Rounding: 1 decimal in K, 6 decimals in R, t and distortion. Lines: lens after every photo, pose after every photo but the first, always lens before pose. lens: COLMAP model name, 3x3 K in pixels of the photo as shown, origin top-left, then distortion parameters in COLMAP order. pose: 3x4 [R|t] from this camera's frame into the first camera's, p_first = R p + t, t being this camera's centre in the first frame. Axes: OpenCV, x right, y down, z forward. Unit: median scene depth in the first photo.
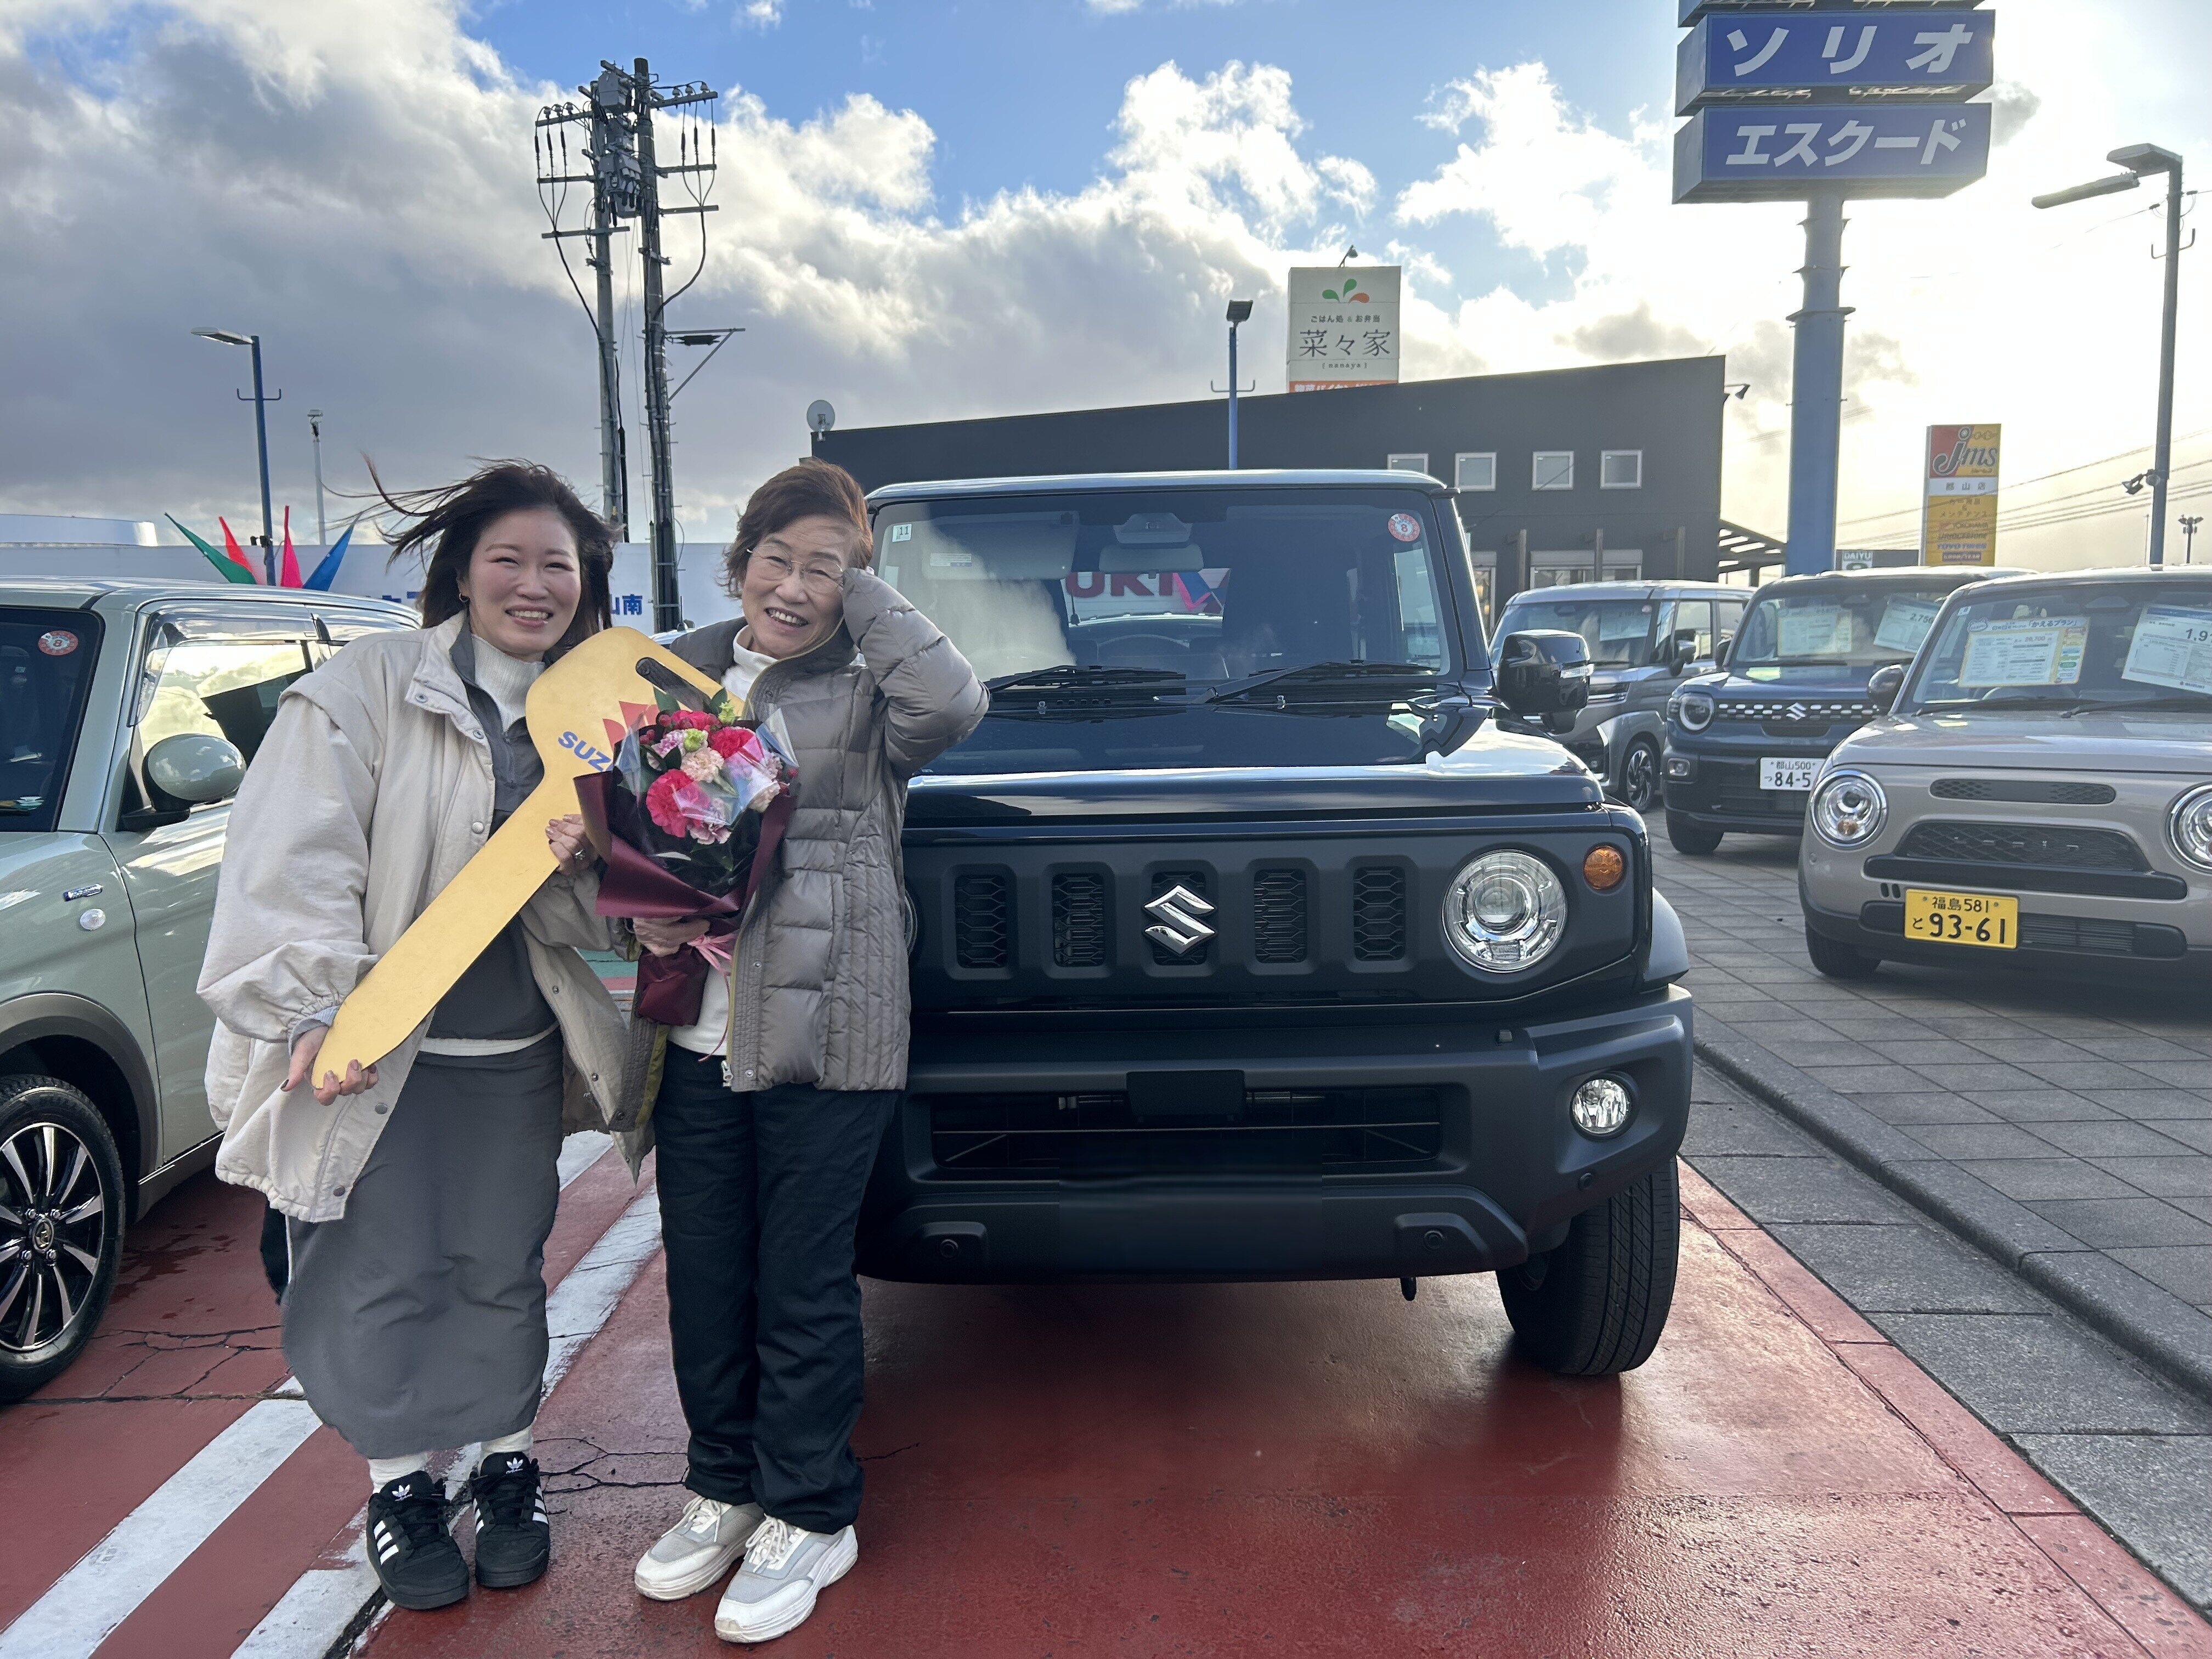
lens RADIAL K [[1662.0, 0, 1107.7], [0, 1662.0, 831.0], [0, 0, 1]] dist [0.037558, -0.035401]
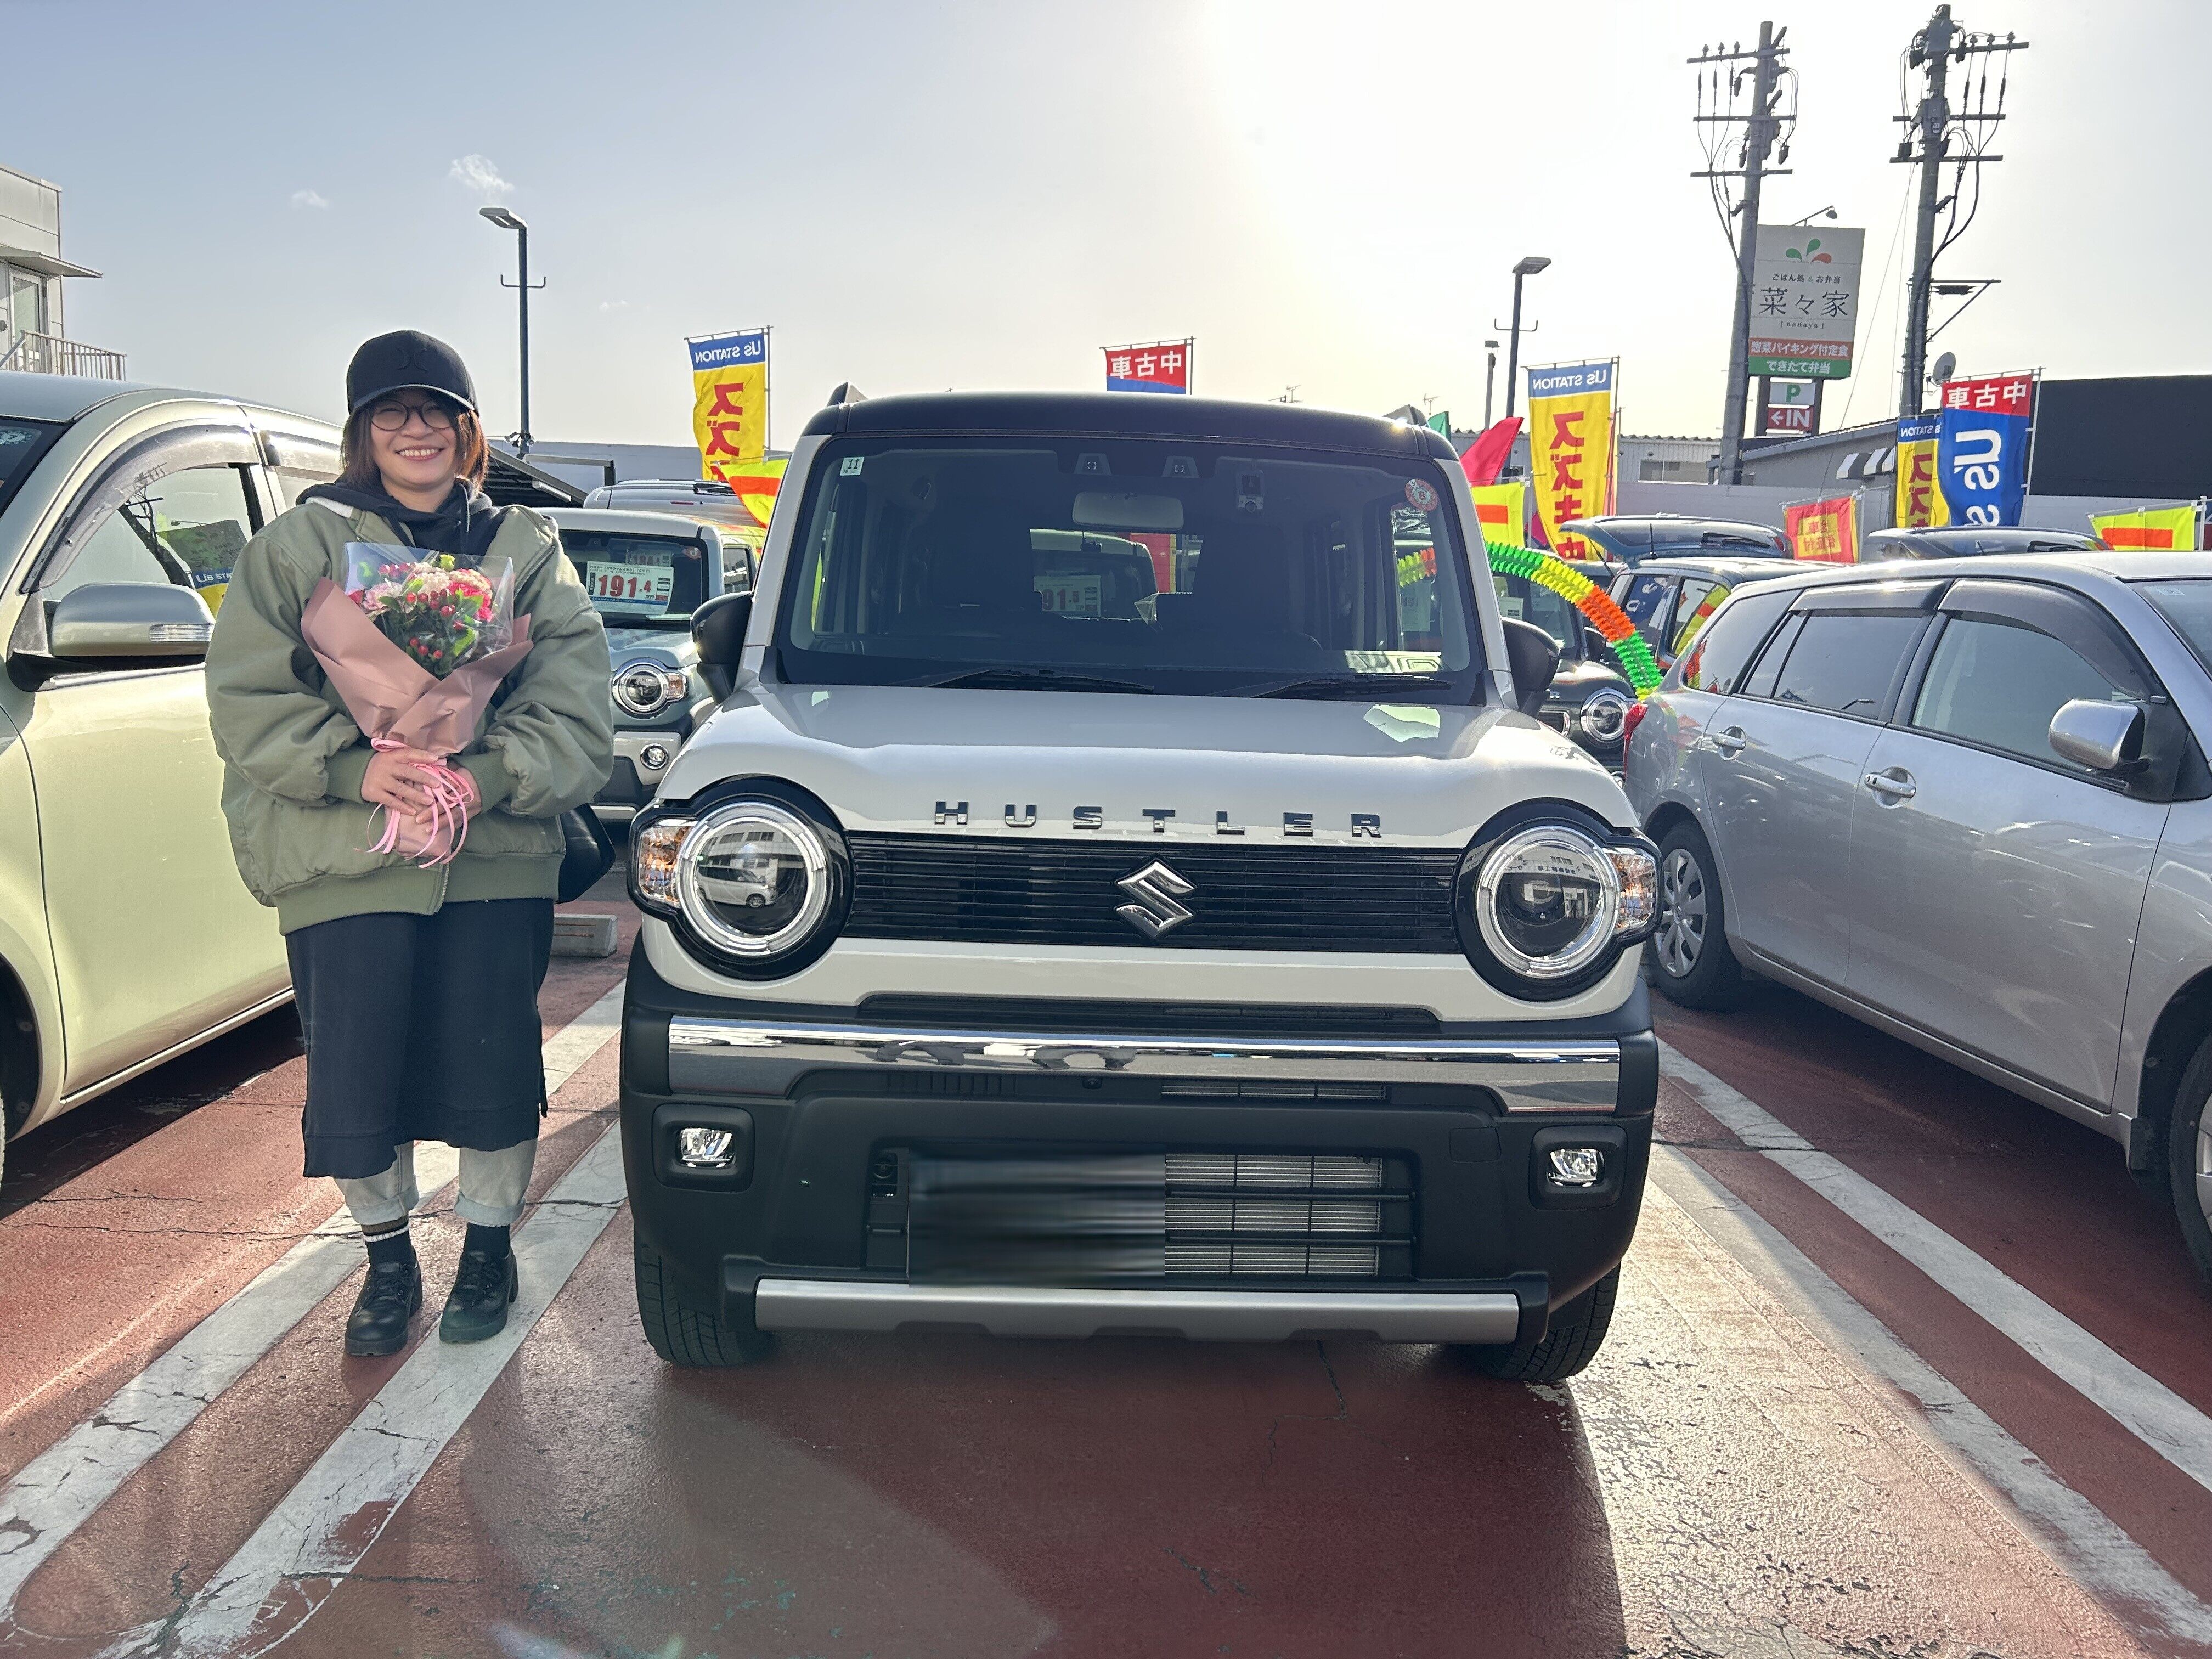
lens RADIAL K [[1662.0, 0, 1071.3], [0, 1662.0, 787.6], [0, 0, 1]] dist [0.037558, -0.035401]
pose [[0.998317, 0.039112, 0.042819, -0.810725], [-0.039642, 0.999147, 0.011588, 0.010986], [-0.042329, -0.013266, 0.999016, 0.022813]]
